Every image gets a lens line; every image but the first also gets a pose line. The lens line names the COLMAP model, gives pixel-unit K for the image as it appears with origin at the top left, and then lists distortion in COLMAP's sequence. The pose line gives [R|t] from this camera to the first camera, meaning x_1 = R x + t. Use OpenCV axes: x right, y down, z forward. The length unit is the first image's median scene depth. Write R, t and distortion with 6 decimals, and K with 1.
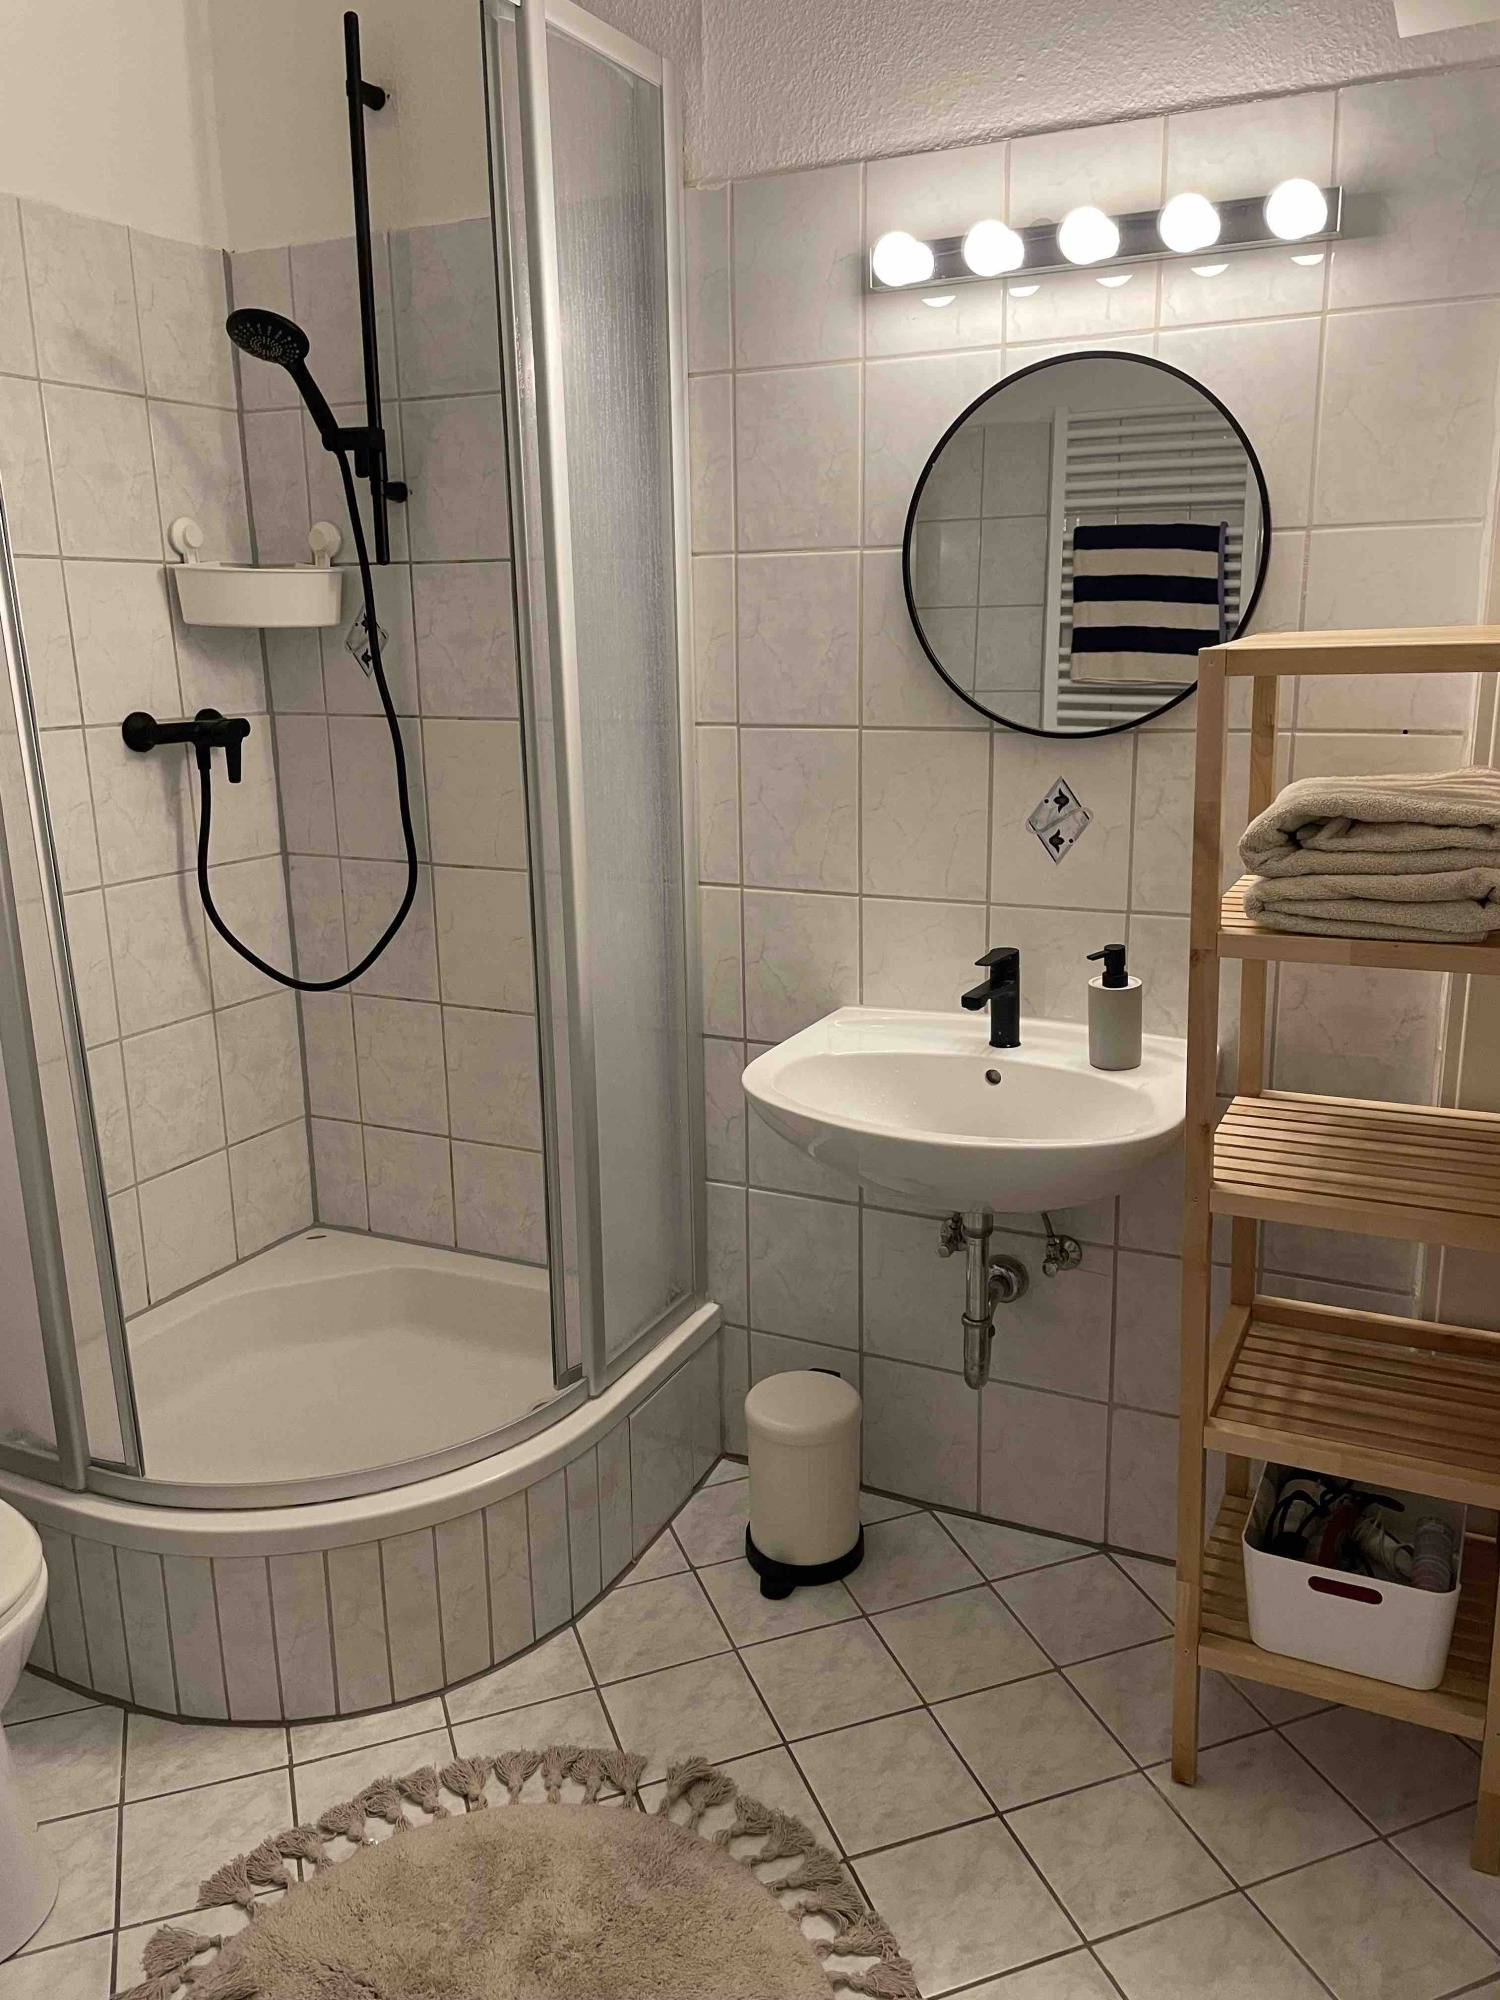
lens RADIAL K [[1526.5, 0, 762.8], [0, 1526.5, 995.2], [0, 0, 1]] dist [0.092024, -0.116948]
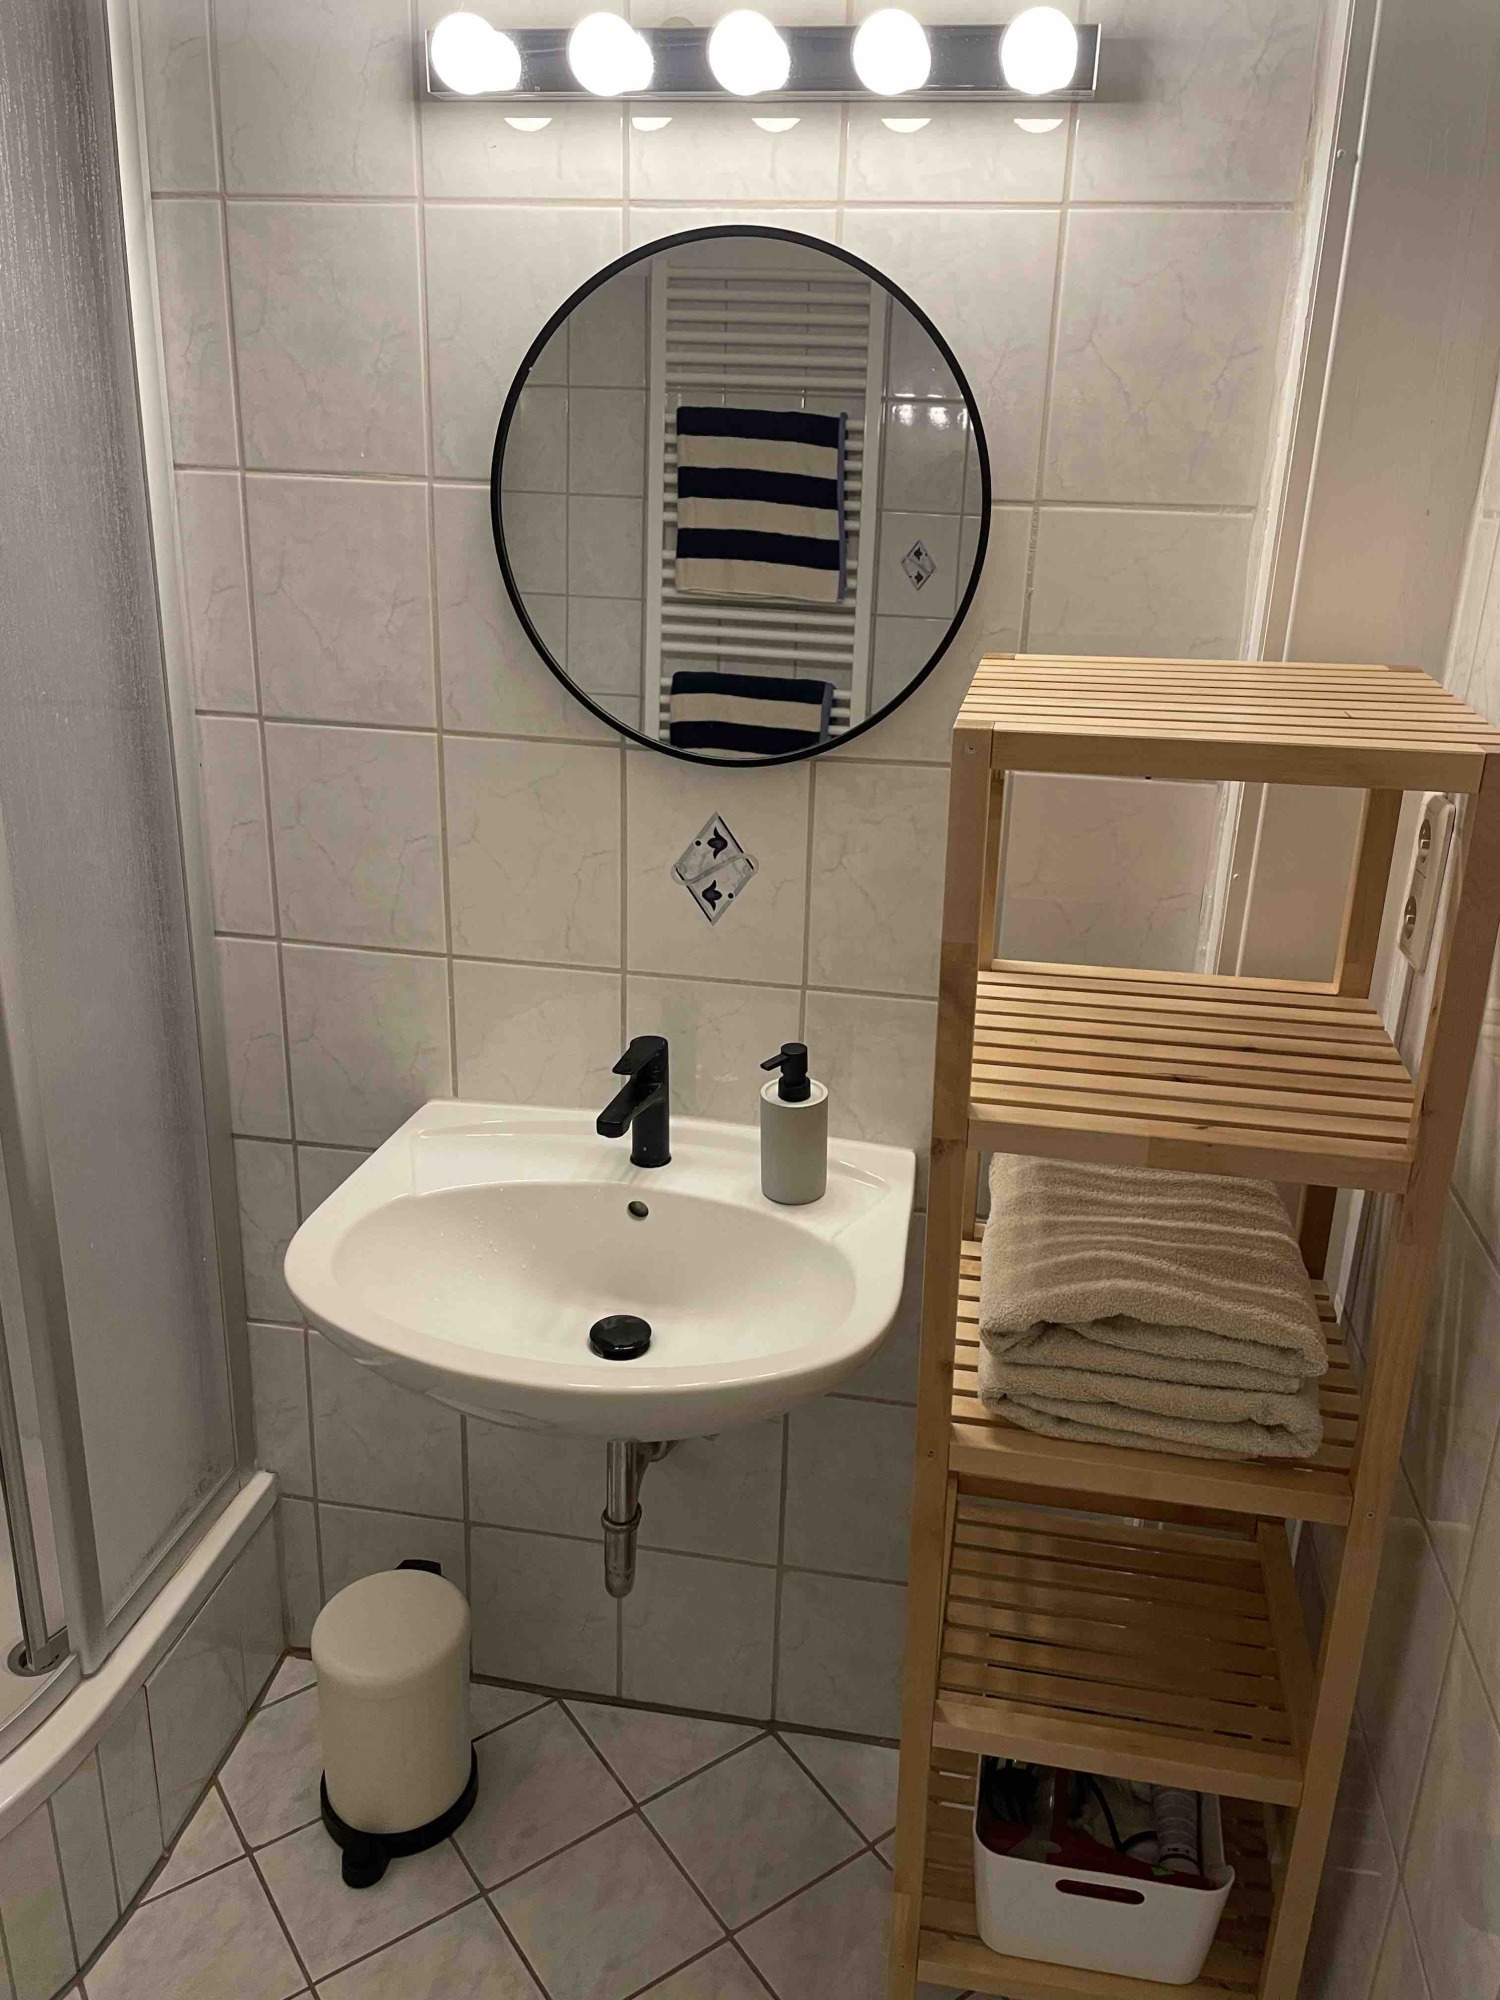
lens RADIAL K [[1526.5, 0, 762.8], [0, 1526.5, 995.2], [0, 0, 1]] dist [0.092024, -0.116948]
pose [[0.962830, -0.042414, 0.266757, 0.012163], [0.015062, 0.994489, 0.103756, -0.125429], [-0.269688, -0.095881, 0.958163, 0.257220]]
